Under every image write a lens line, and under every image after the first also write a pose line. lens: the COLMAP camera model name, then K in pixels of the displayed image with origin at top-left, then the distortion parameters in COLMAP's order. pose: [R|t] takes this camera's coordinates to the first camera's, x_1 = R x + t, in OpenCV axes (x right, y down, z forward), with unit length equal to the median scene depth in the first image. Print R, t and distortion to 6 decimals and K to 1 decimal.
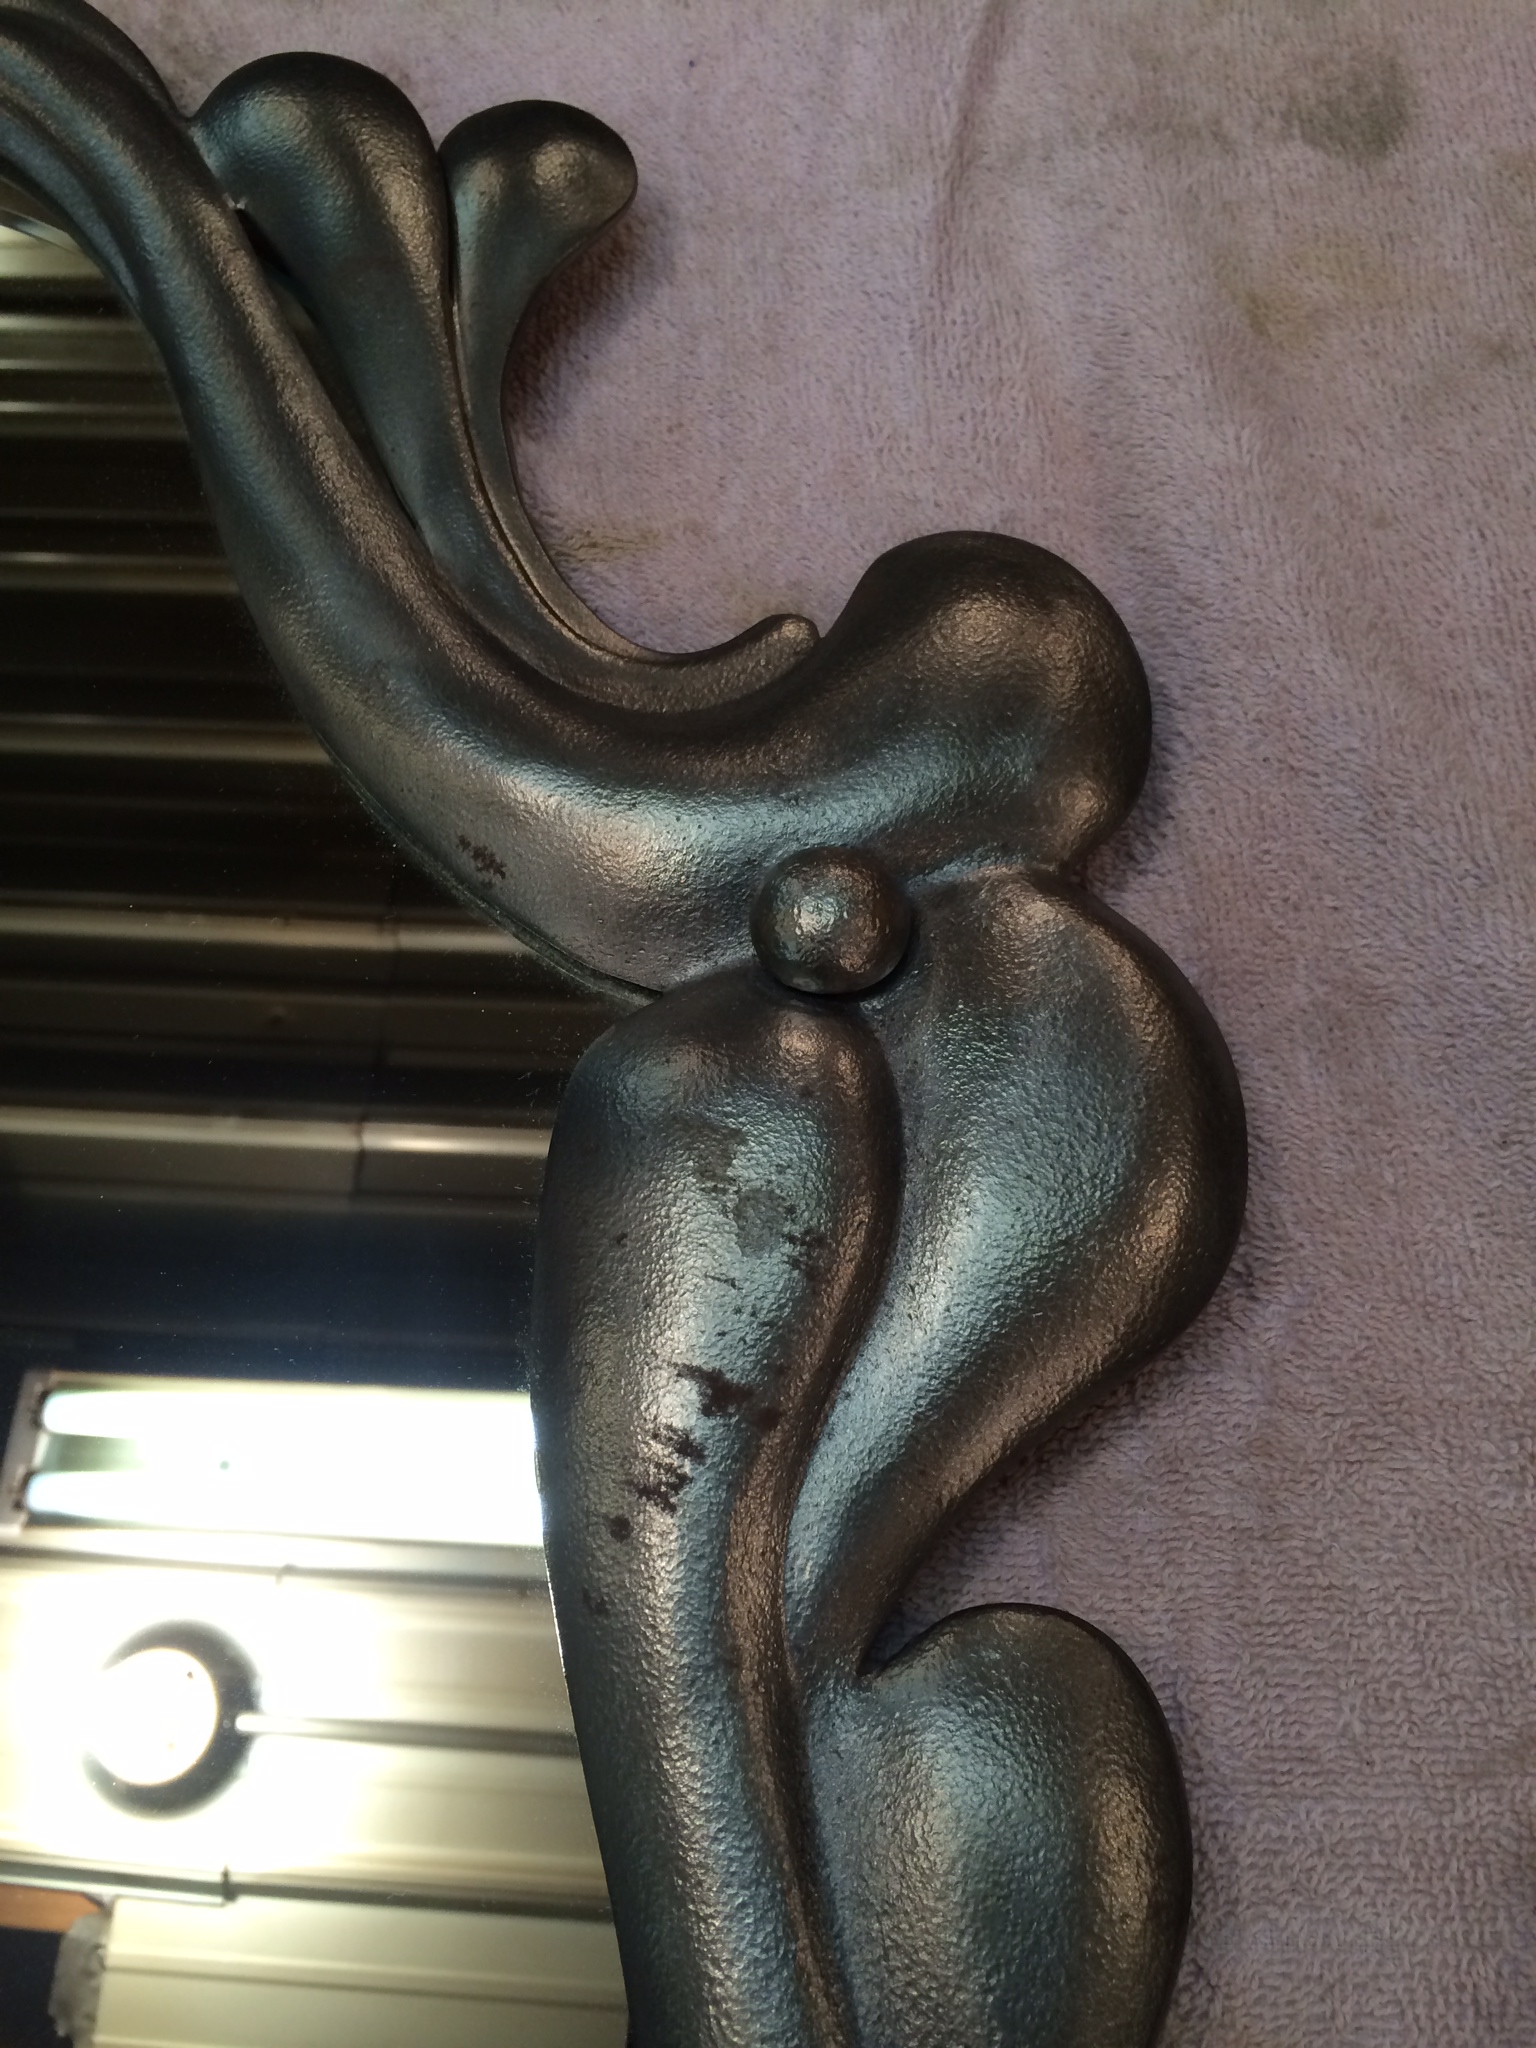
lens RADIAL K [[1841.0, 0, 768.0], [0, 1841.0, 1024.0], [0, 0, 1]] dist [0.084496, -0.152396]
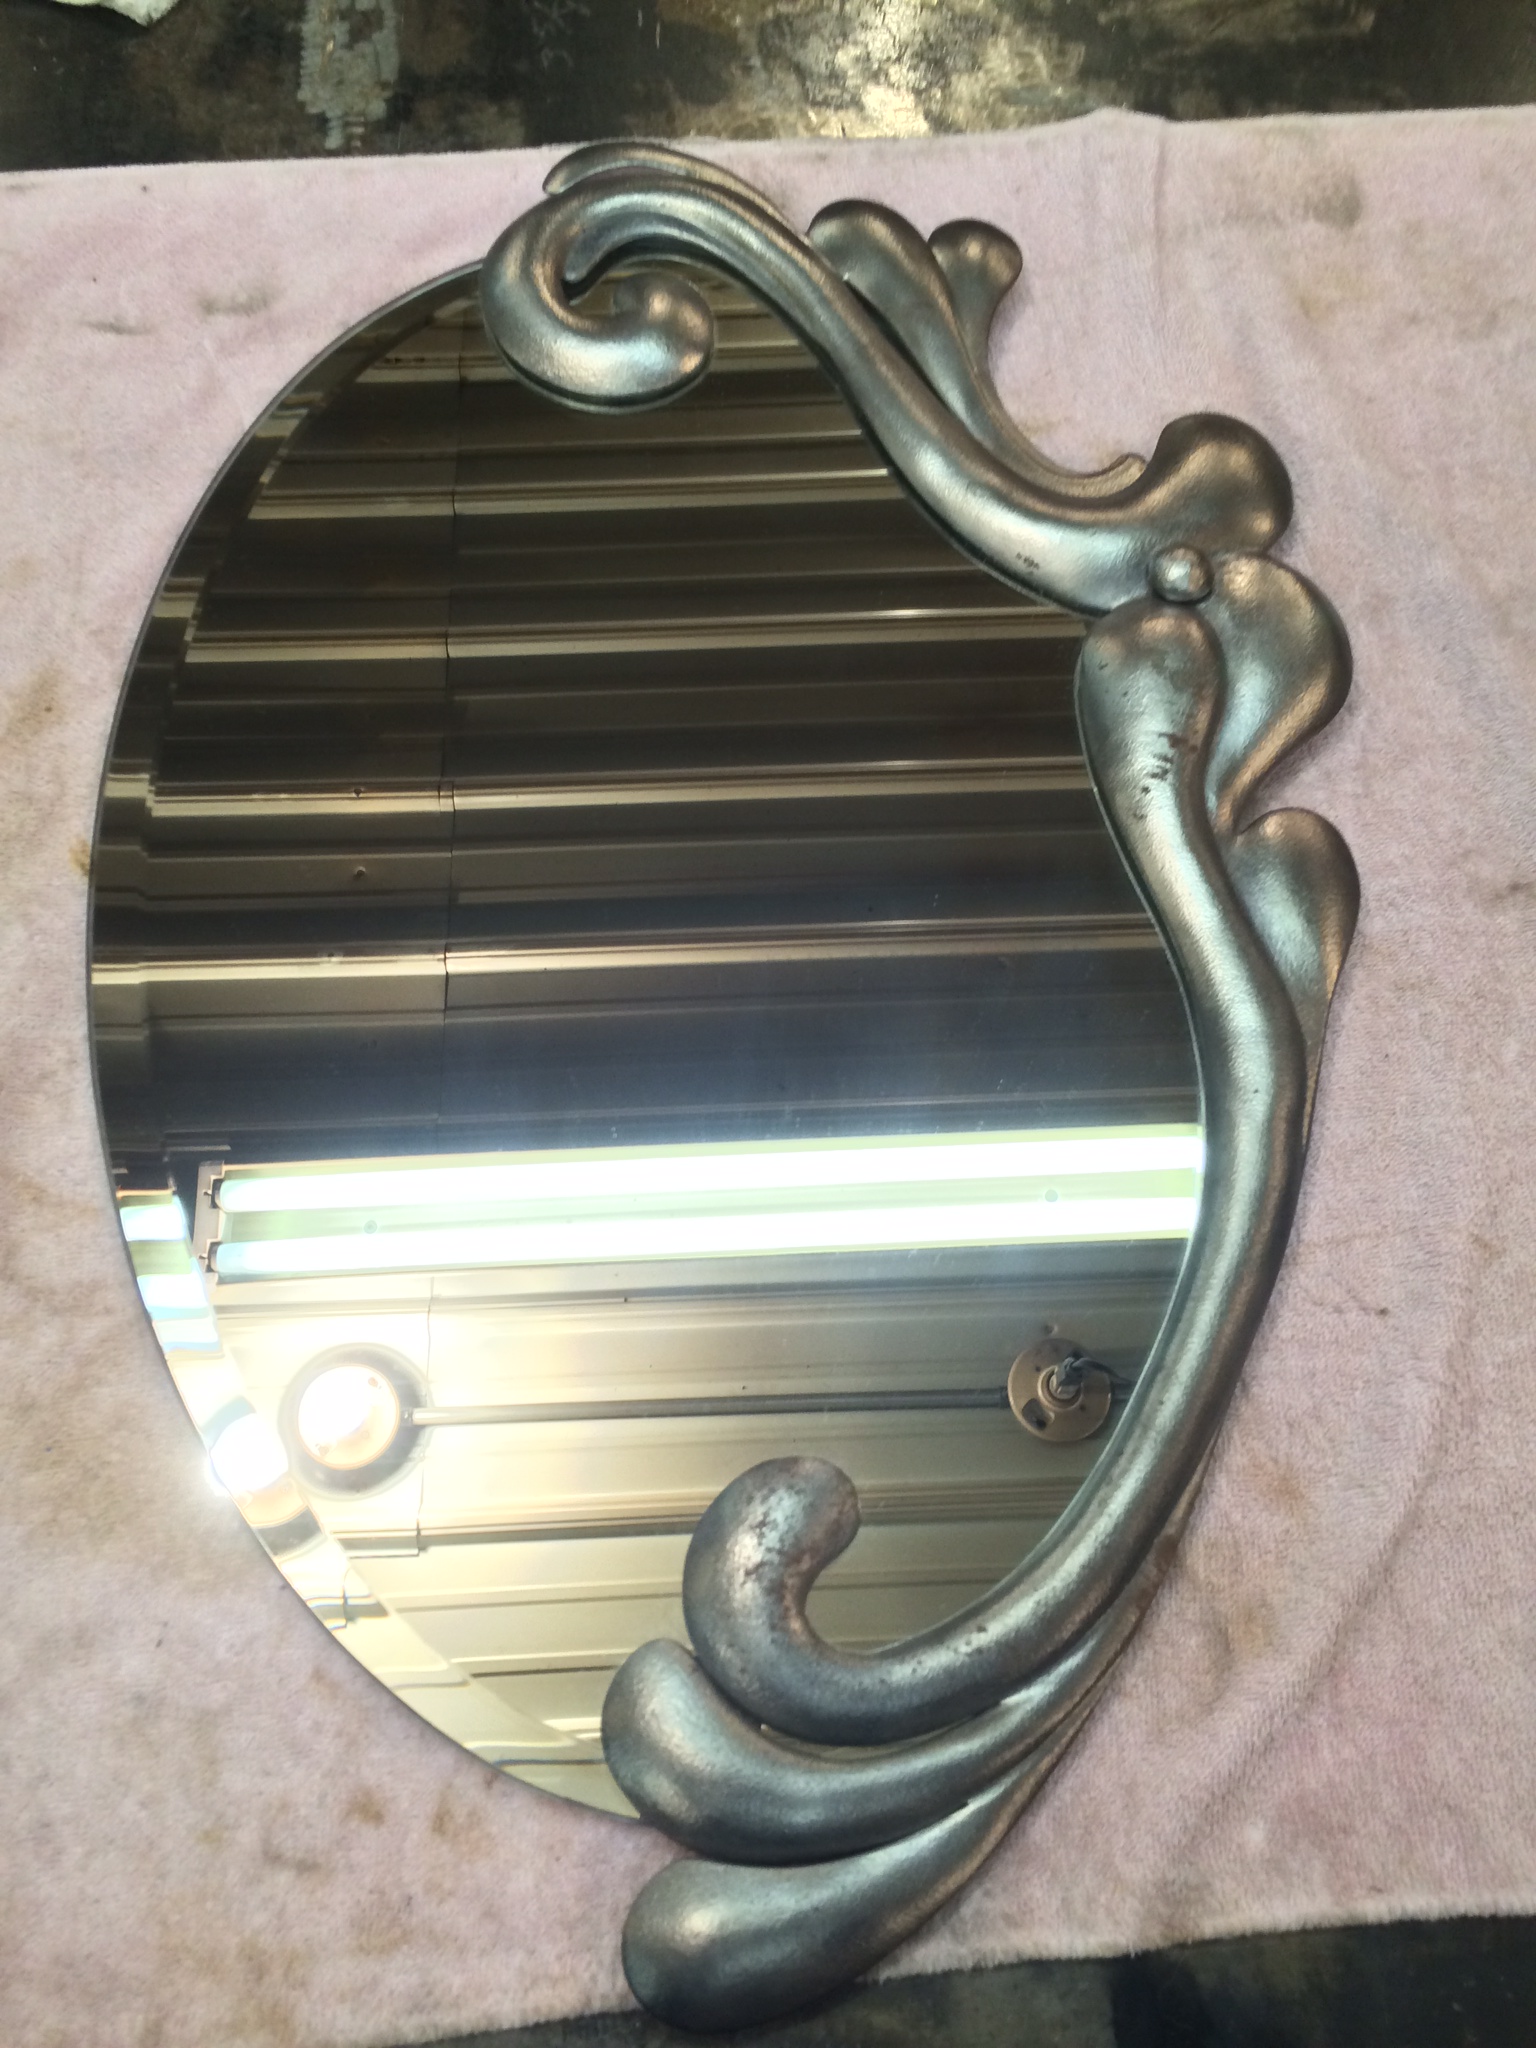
lens RADIAL K [[1756.6, 0, 777.5], [0, 1756.6, 1023.6], [0, 0, 1]] dist [0.088334, -0.136976]
pose [[0.993997, -0.076457, 0.078264, -0.566754], [0.071975, 0.995685, 0.058572, 0.282696], [-0.082404, -0.052588, 0.995211, -1.048090]]
